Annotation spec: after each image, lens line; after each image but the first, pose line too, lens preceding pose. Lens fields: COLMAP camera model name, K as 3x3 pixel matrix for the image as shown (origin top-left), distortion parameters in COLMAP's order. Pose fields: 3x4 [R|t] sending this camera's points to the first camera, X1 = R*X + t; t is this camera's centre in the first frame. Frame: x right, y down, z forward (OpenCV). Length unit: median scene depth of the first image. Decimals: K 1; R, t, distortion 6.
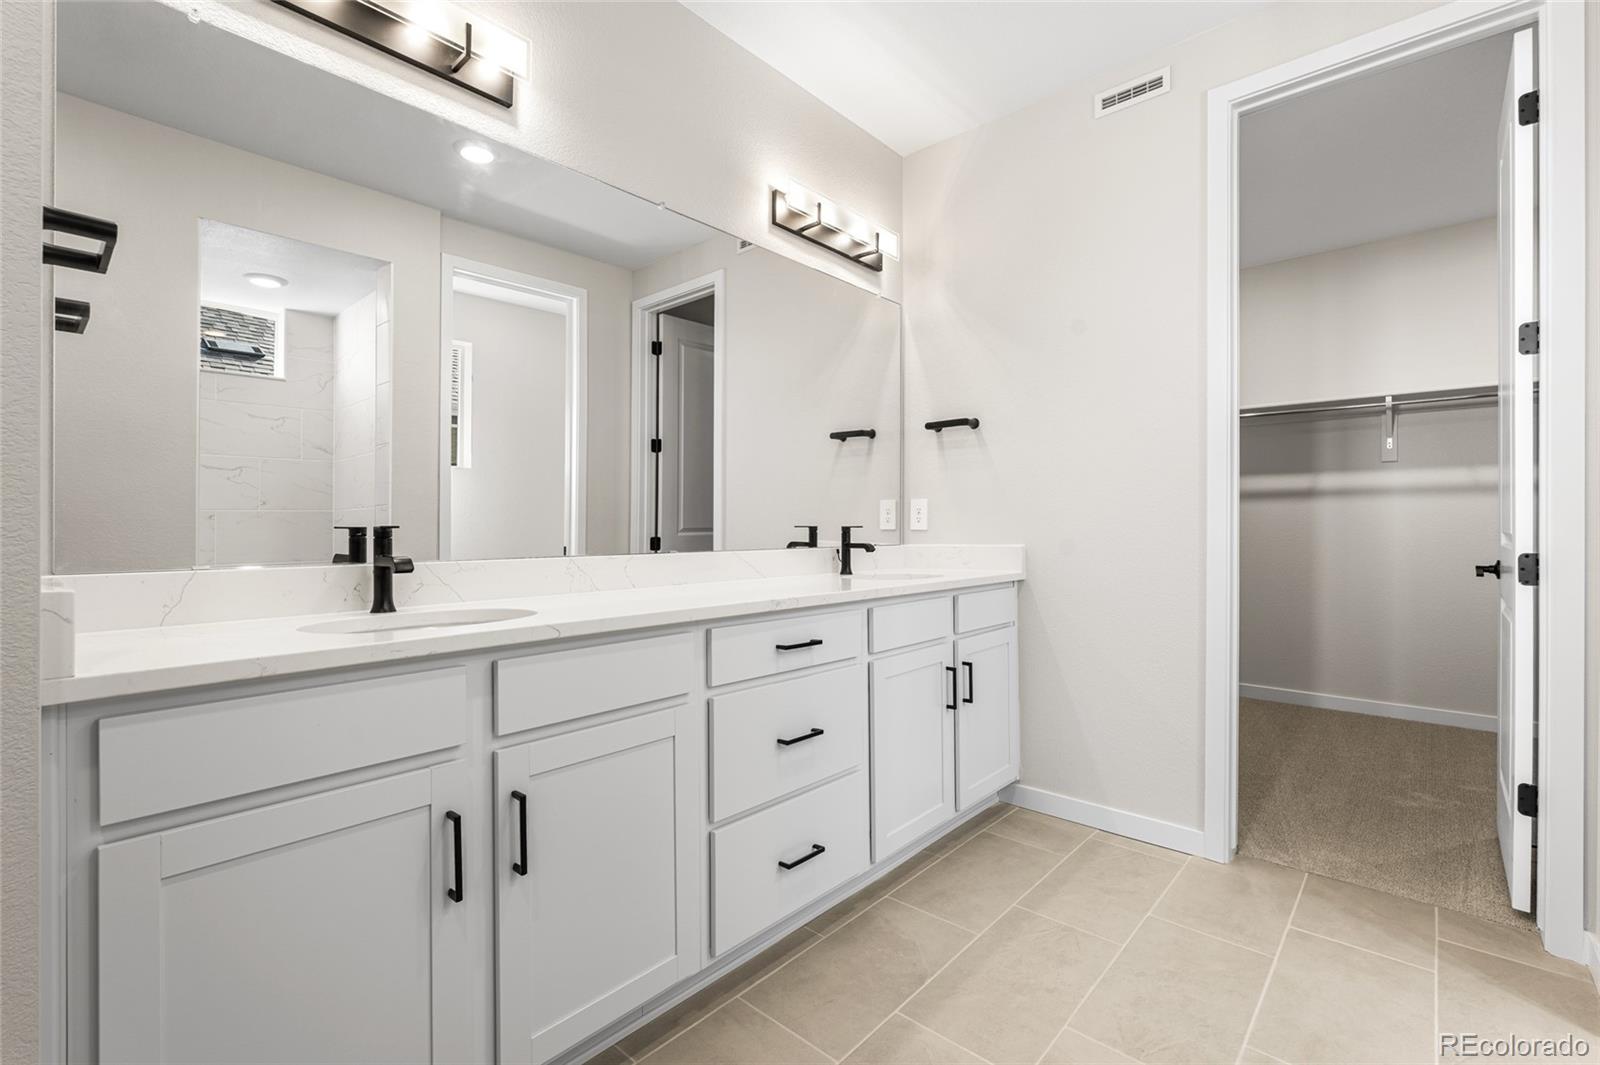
lens RADIAL K [[714.4, 0, 800.0], [0, 714.4, 529.1], [0, 0, 1]] dist [-0.002005, 0.000330]
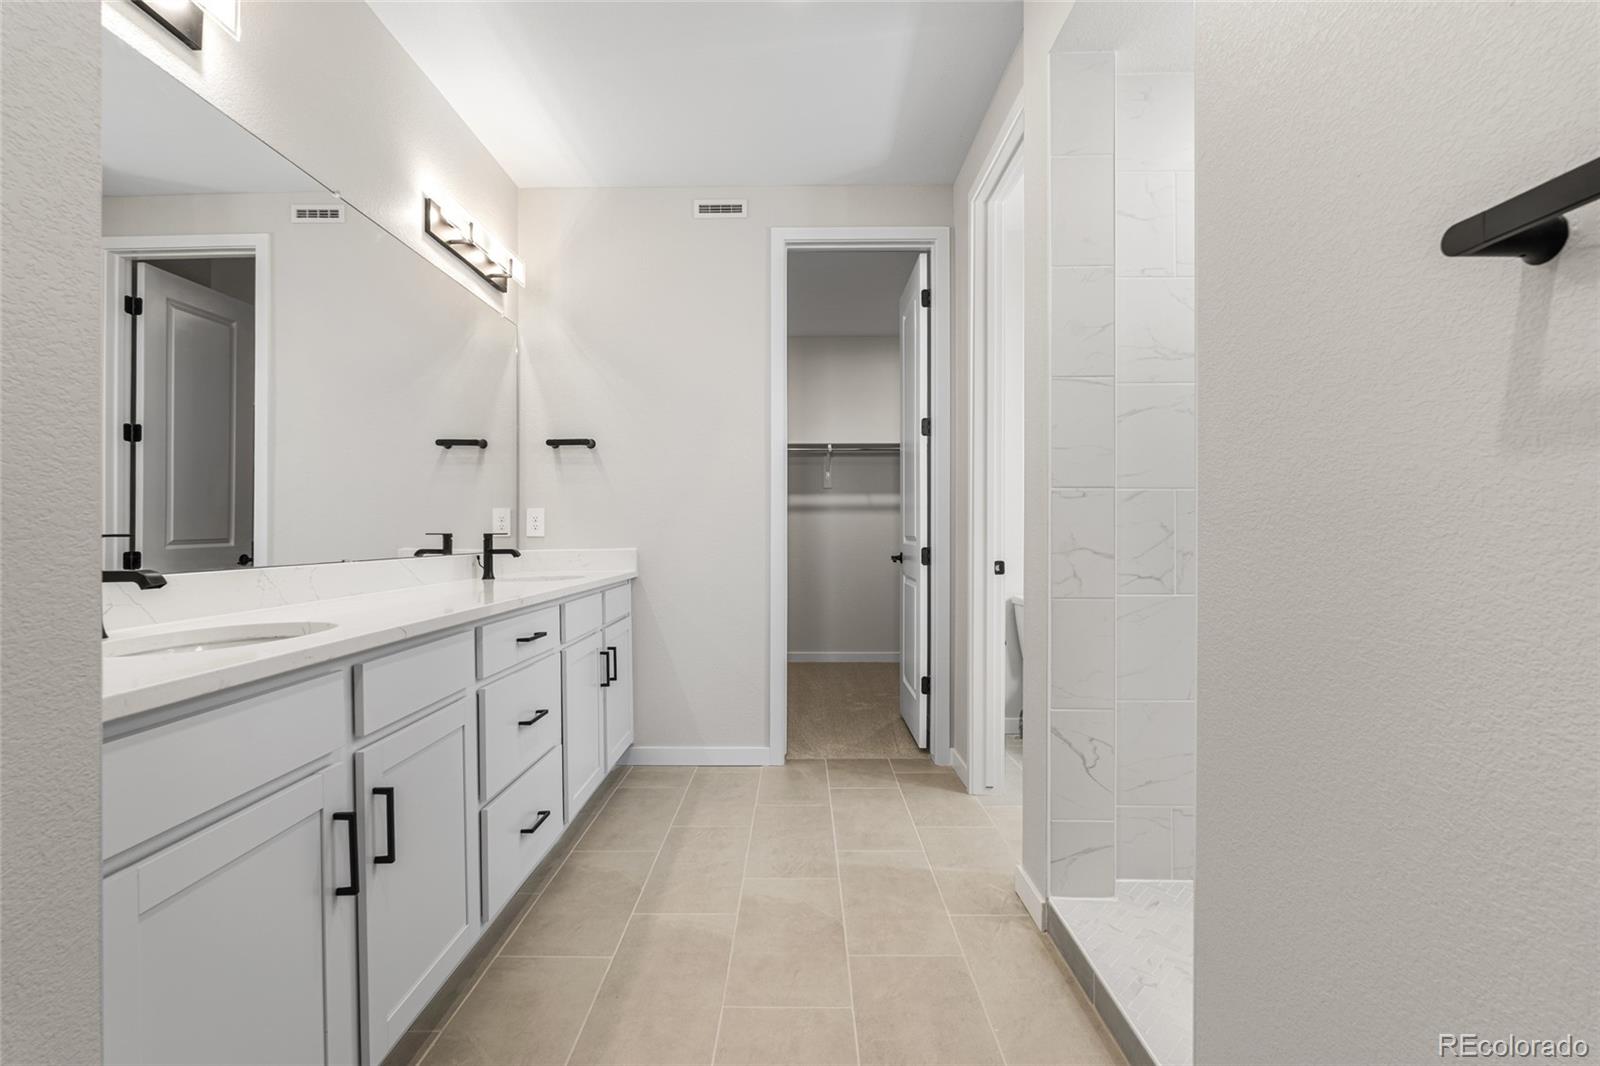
lens RADIAL K [[716.3, 0, 799.9], [0, 716.3, 541.6], [0, 0, 1]] dist [-0.010725, 0.000195]
pose [[0.743882, -0.011001, 0.668221, -0.302359], [0.005954, 0.999934, 0.009834, 0.000450], [-0.668285, -0.003337, 0.743898, -0.090328]]
